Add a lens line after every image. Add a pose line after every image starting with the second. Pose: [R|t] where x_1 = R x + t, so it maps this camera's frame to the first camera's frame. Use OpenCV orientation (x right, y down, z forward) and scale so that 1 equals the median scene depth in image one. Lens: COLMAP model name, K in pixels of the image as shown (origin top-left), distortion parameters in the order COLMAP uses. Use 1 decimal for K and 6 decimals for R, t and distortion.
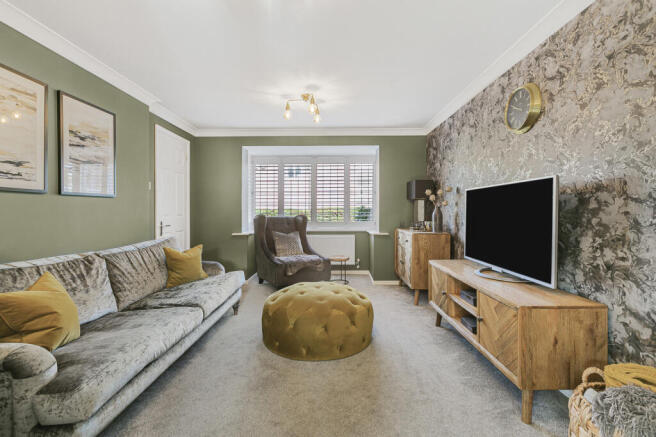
lens RADIAL K [[292.7, 0, 327.5], [0, 292.7, 215.6], [0, 0, 1]] dist [-0.005344, -0.000752]
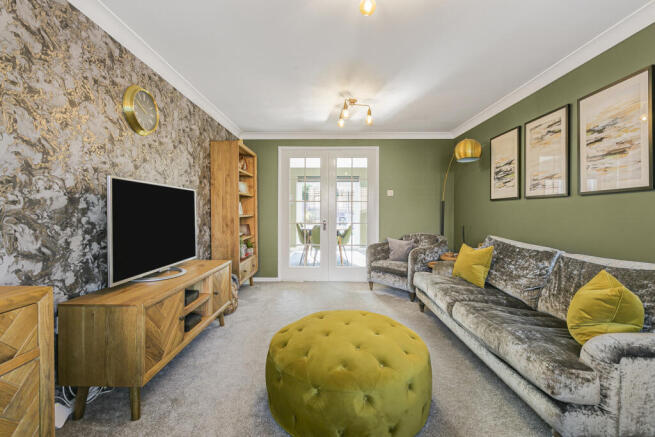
lens RADIAL K [[292.3, 0, 327.4], [0, 292.3, 214.4], [0, 0, 1]] dist [-0.005344, -0.000752]
pose [[-0.999907, 0.001003, -0.013575, 0.035292], [0.000674, 0.999706, 0.024227, -0.027024], [0.013596, 0.024216, -0.999614, 2.058428]]
